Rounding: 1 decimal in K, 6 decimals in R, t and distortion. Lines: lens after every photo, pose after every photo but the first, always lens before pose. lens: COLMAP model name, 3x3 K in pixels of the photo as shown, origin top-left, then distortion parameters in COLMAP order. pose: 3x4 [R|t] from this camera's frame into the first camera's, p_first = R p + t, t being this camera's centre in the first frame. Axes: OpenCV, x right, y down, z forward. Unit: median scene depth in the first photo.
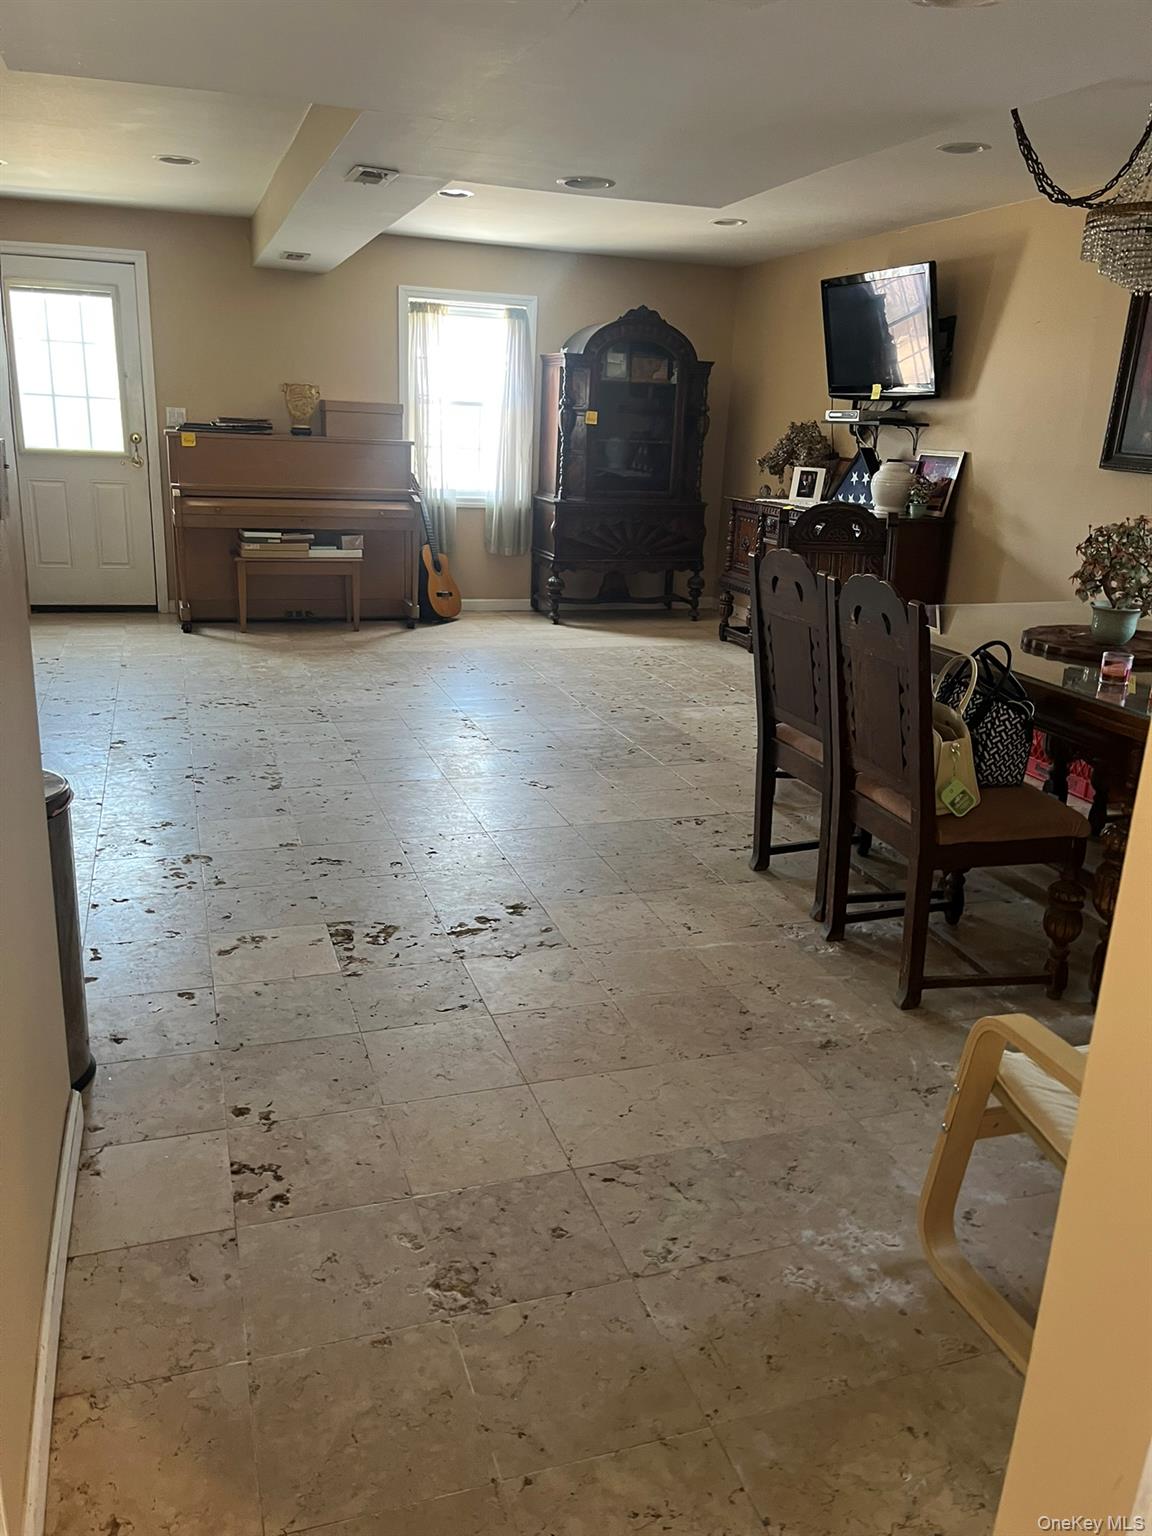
lens RADIAL K [[1169.6, 0, 583.8], [0, 1169.6, 780.5], [0, 0, 1]] dist [0.065438, -0.071202]
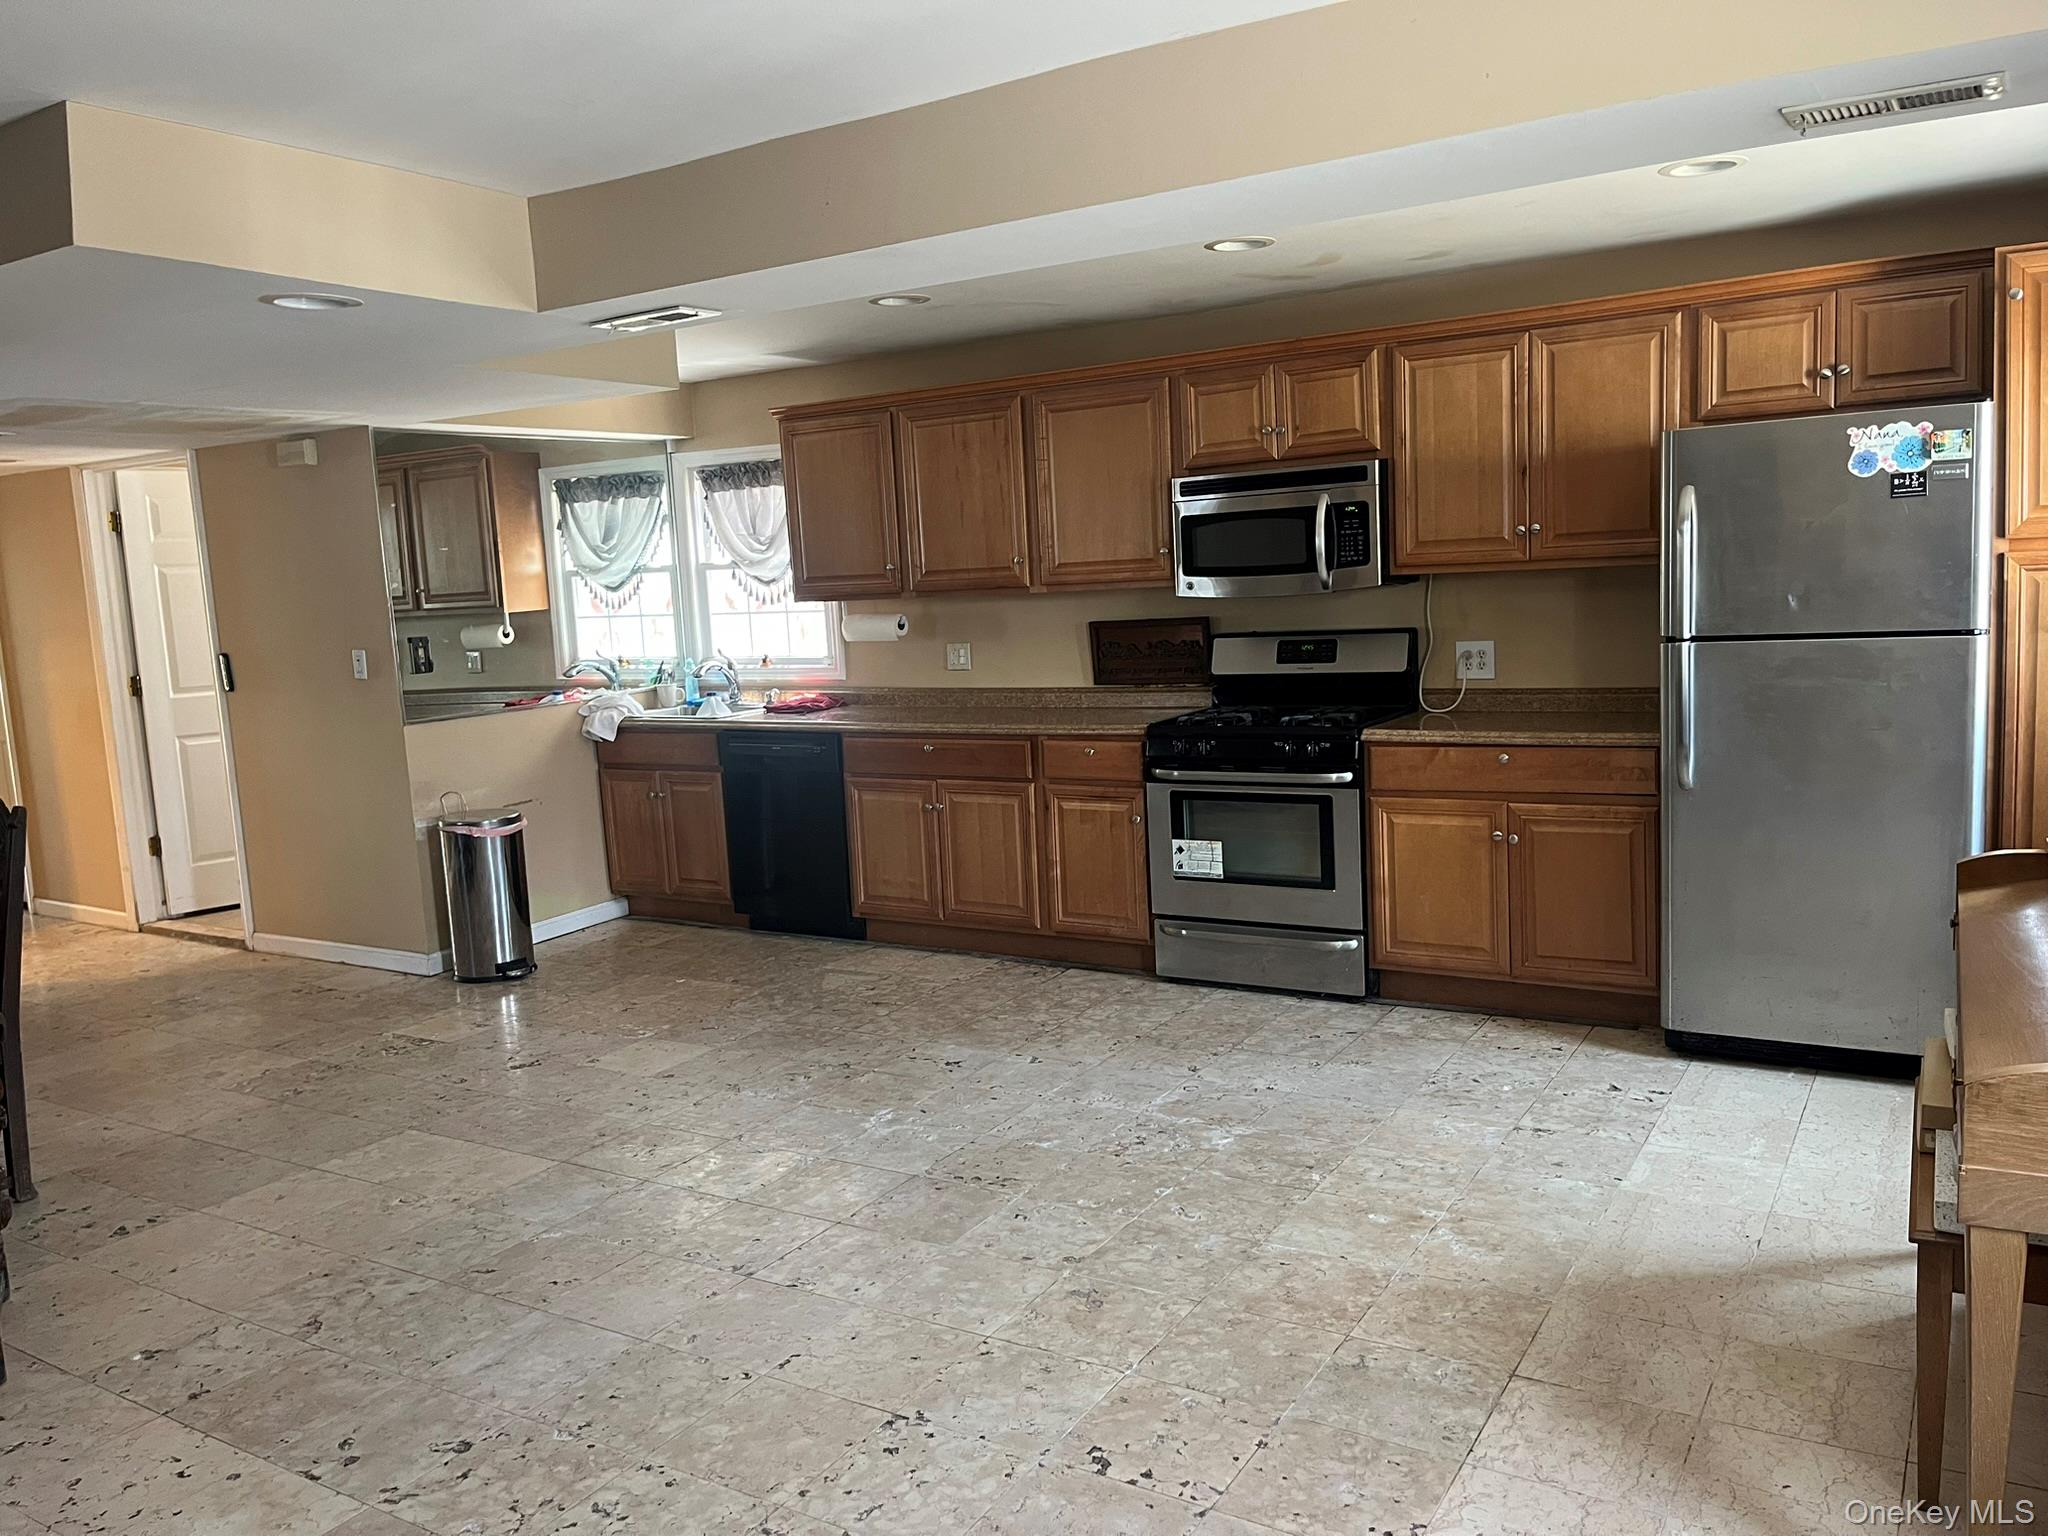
lens RADIAL K [[1559.5, 0, 1018.9], [0, 1559.5, 763.1], [0, 0, 1]] dist [0.065438, -0.071202]
pose [[-0.776611, 0.073889, -0.625633, 0.146004], [-0.171000, 0.931089, 0.322231, -0.353927], [0.606329, 0.357231, -0.710458, 1.101062]]
